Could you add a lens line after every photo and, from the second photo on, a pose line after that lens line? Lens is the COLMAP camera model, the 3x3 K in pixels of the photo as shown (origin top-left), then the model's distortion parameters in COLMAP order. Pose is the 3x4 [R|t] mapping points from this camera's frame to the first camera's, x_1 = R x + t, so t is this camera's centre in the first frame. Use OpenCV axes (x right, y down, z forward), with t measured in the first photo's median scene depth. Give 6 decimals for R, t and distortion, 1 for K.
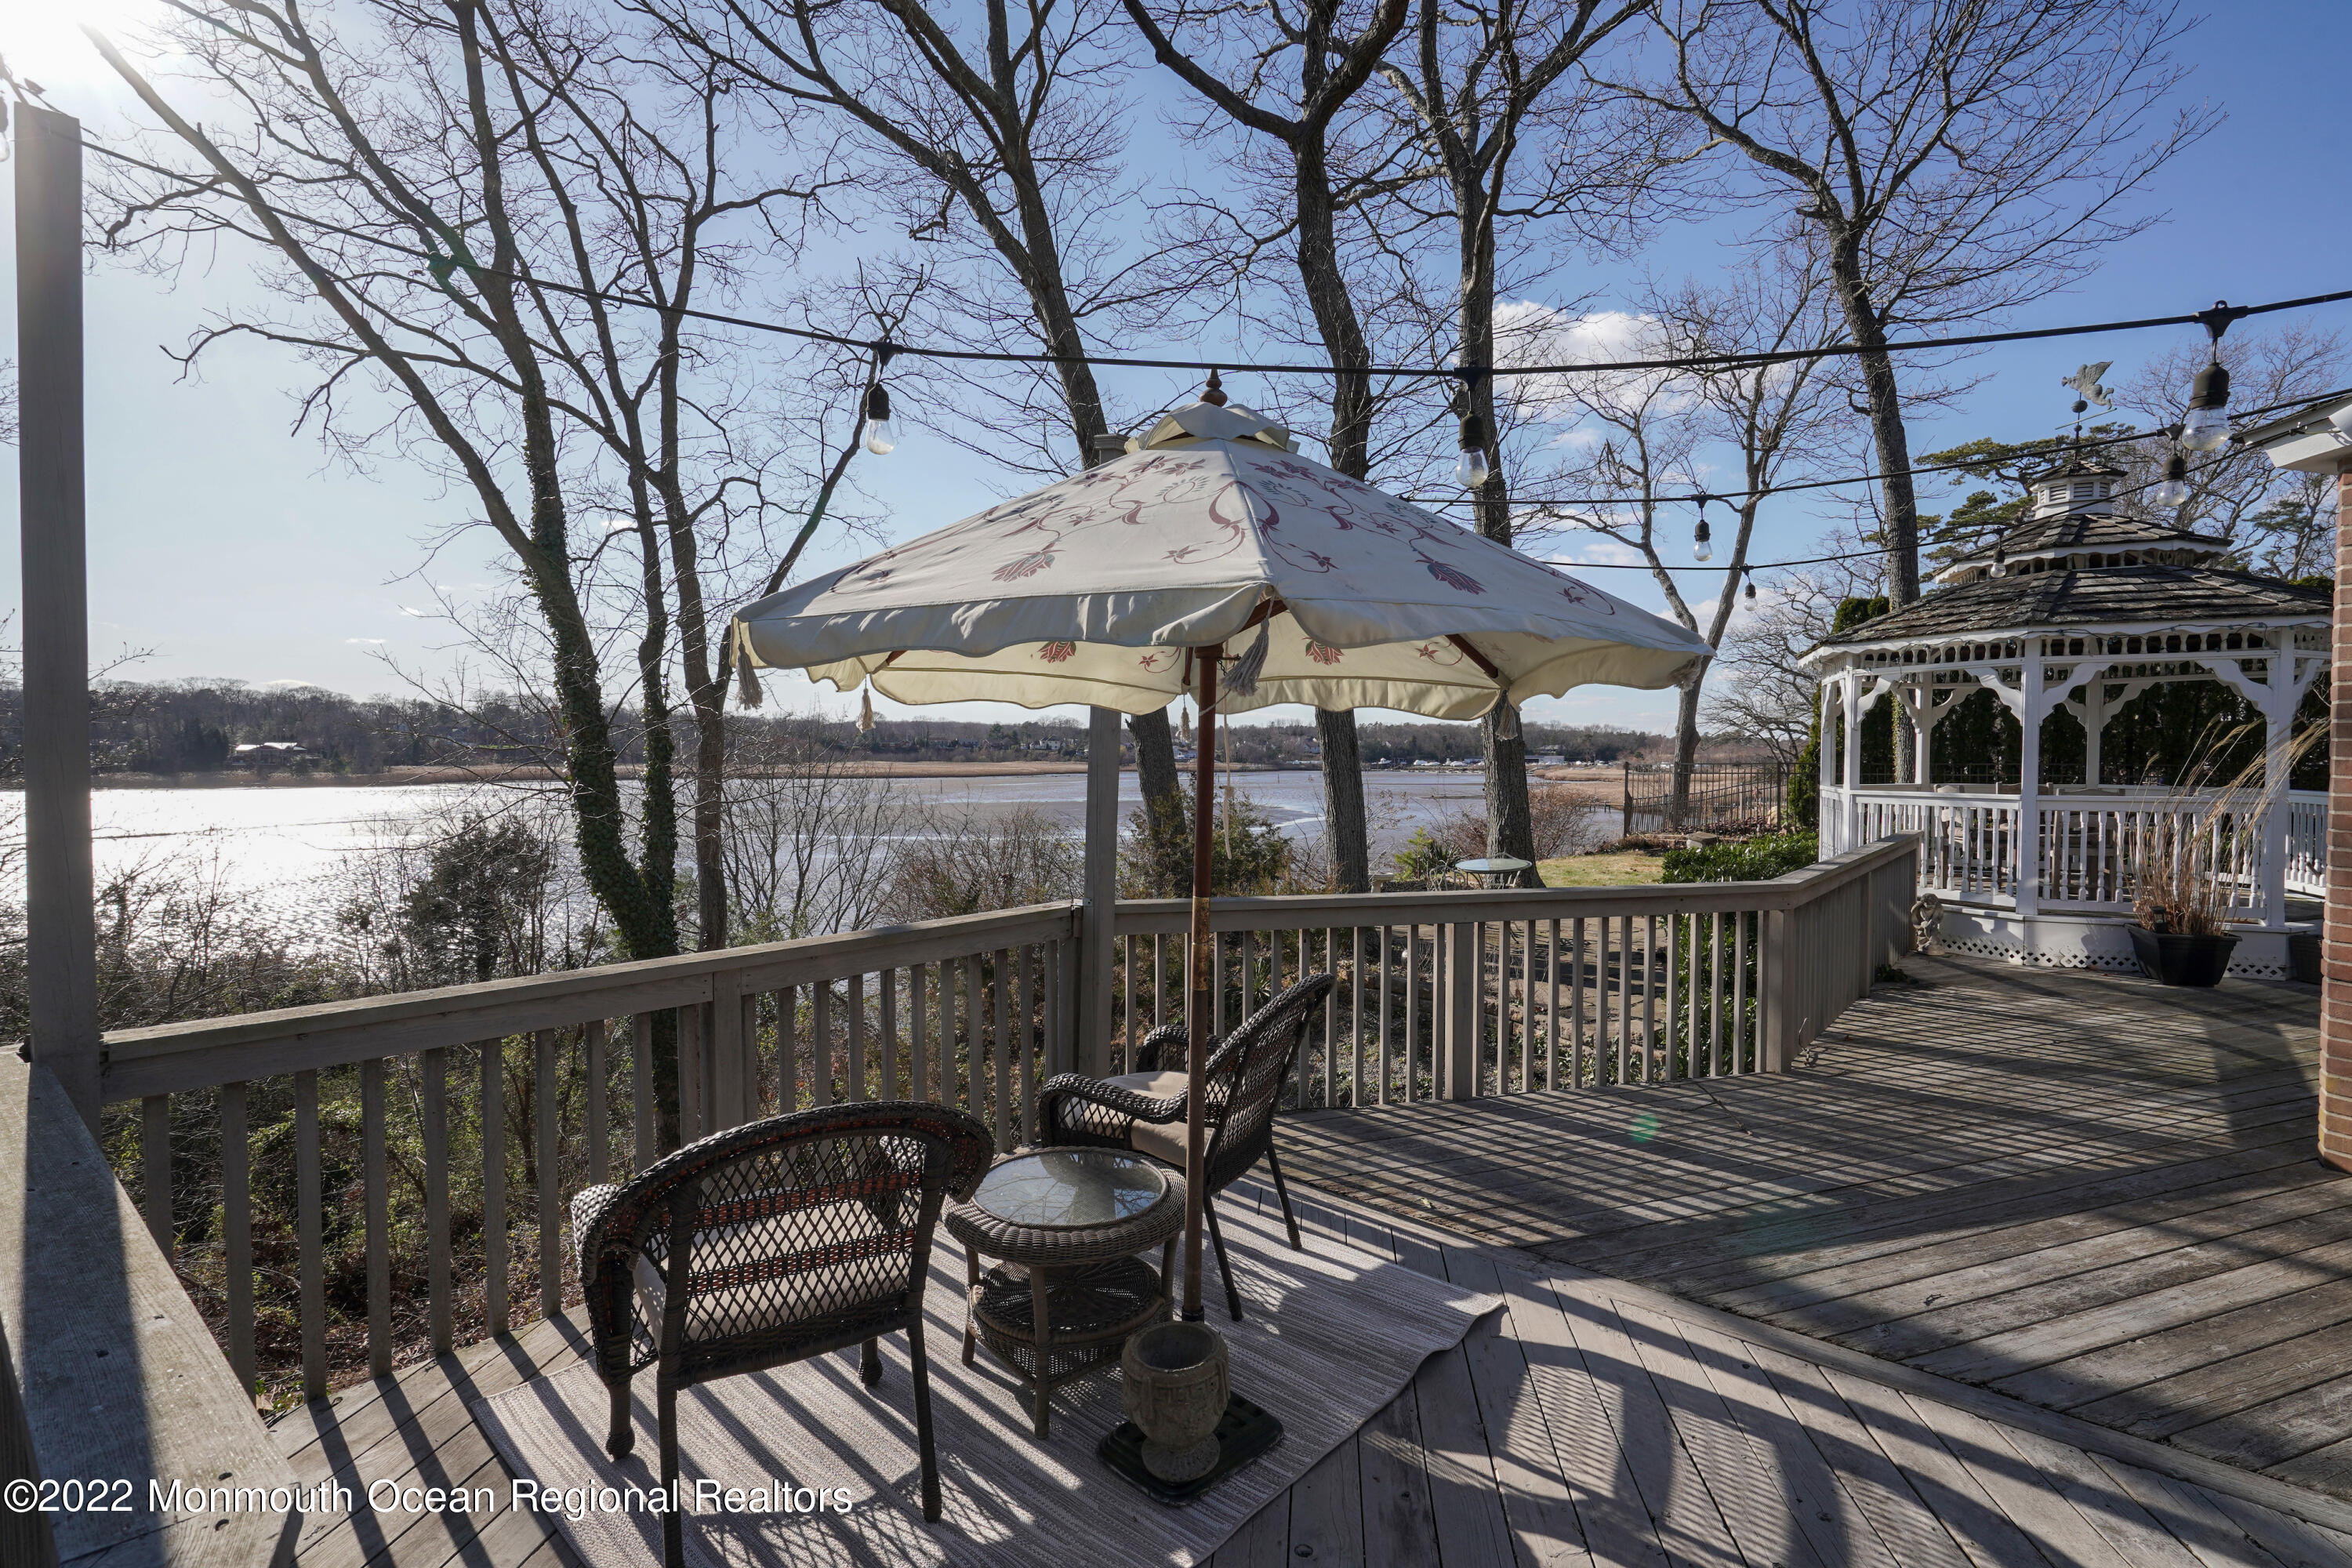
lens RADIAL K [[1113.2, 0, 1183.8], [0, 1113.2, 779.8], [0, 0, 1]] dist [-0.001550, -0.000580]
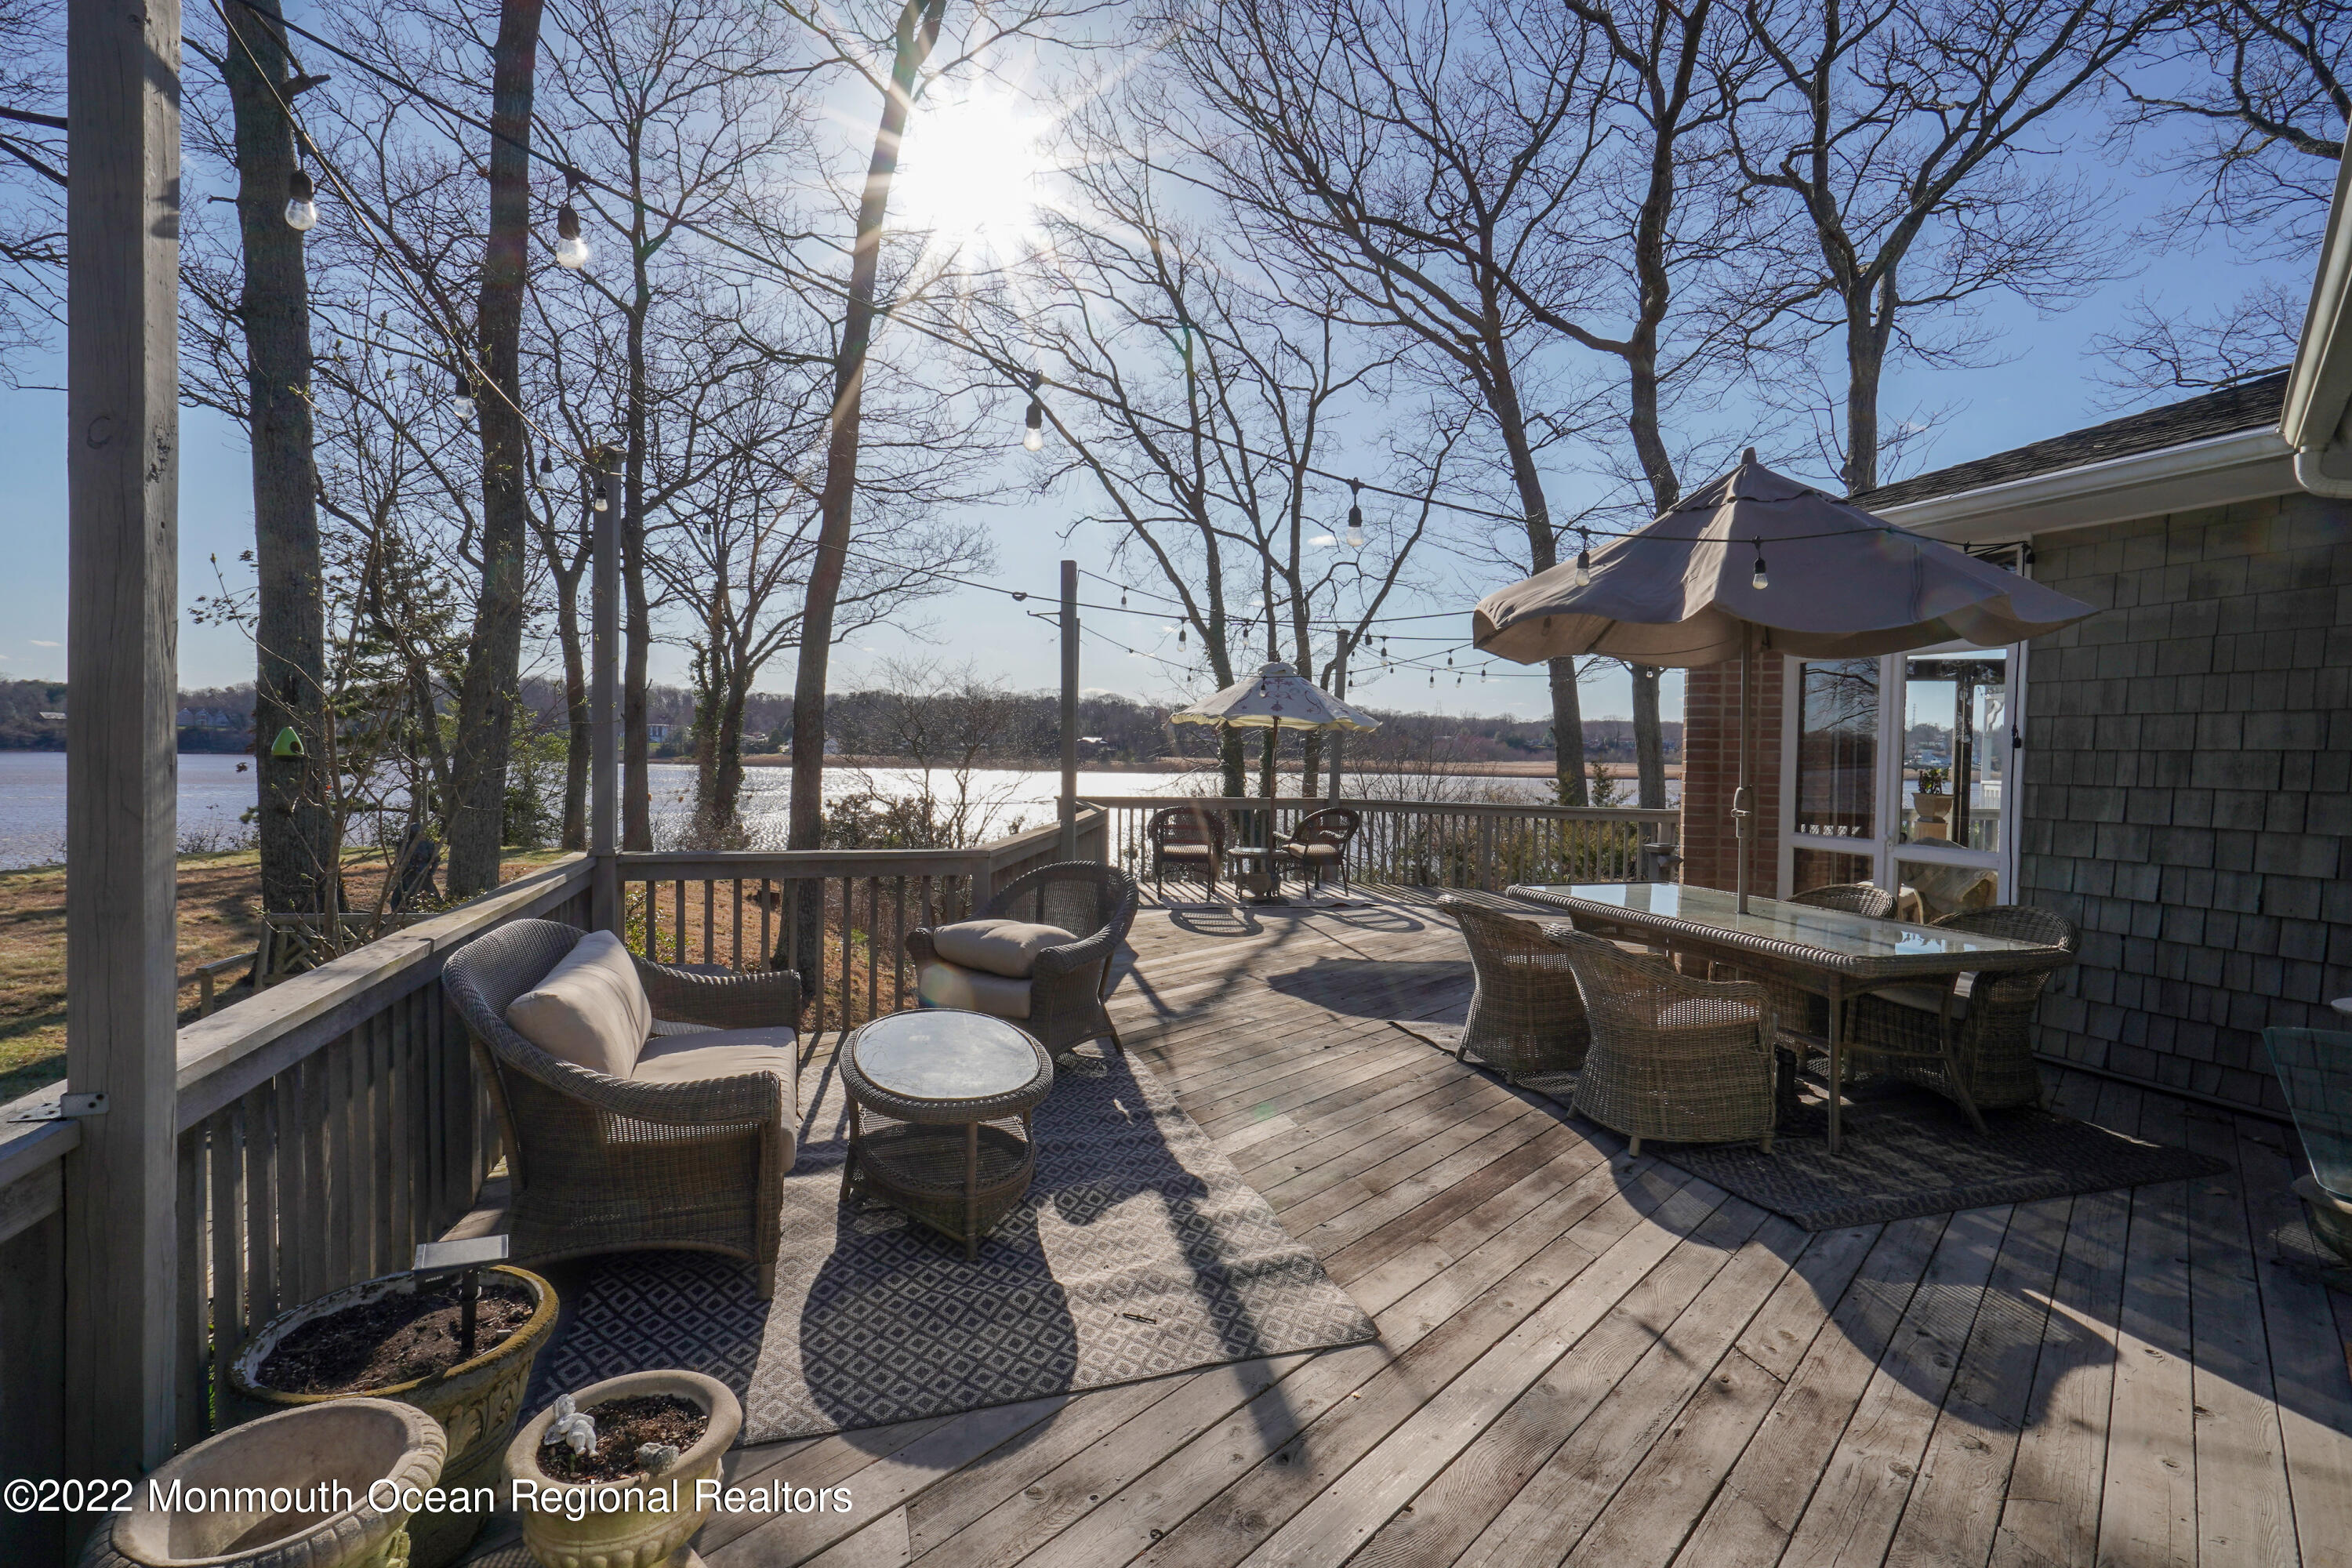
lens RADIAL K [[1113.2, 0, 1183.8], [0, 1113.2, 779.8], [0, 0, 1]] dist [-0.001550, -0.000580]
pose [[0.832578, 0.028149, -0.553191, 0.315610], [-0.031803, 0.999490, 0.002994, 0.025312], [0.552993, 0.015100, 0.833049, -0.433308]]
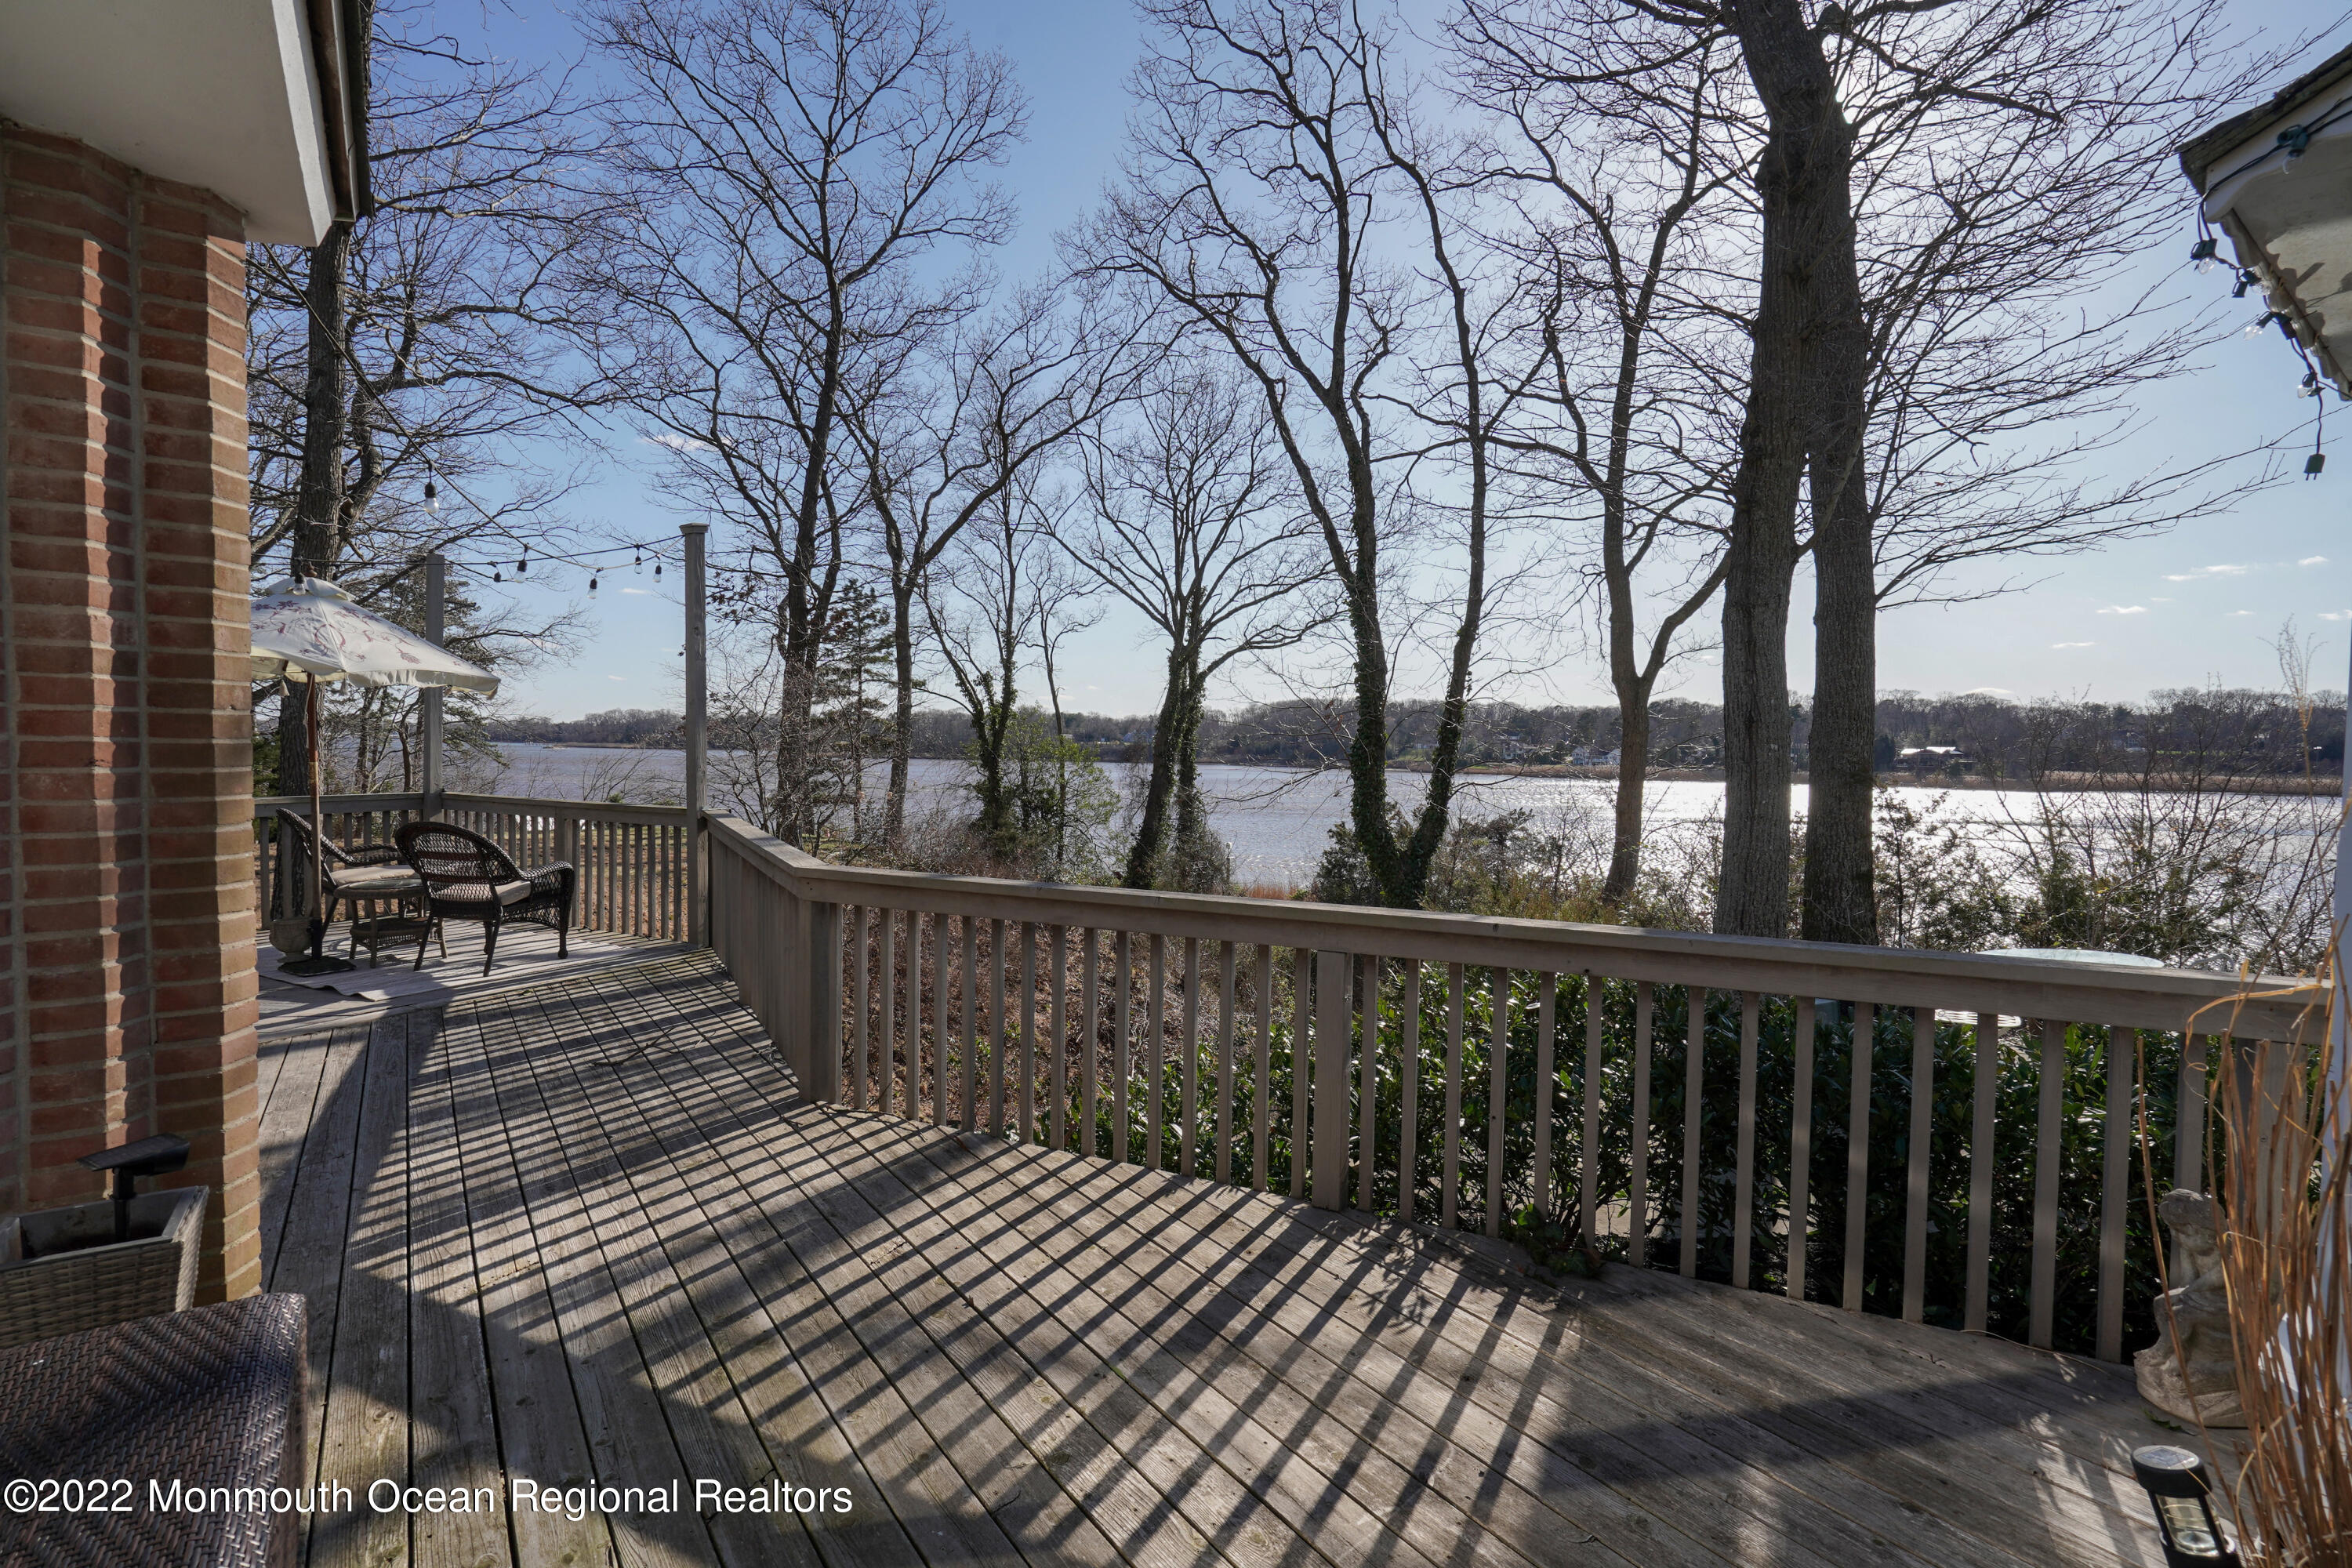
lens RADIAL K [[1113.2, 0, 1183.8], [0, 1113.2, 779.8], [0, 0, 1]] dist [-0.001550, -0.000580]
pose [[0.239831, 0.031470, -0.970305, 0.476893], [-0.037158, 0.999040, 0.023217, -0.000272], [0.970103, 0.030486, 0.240770, 0.365270]]
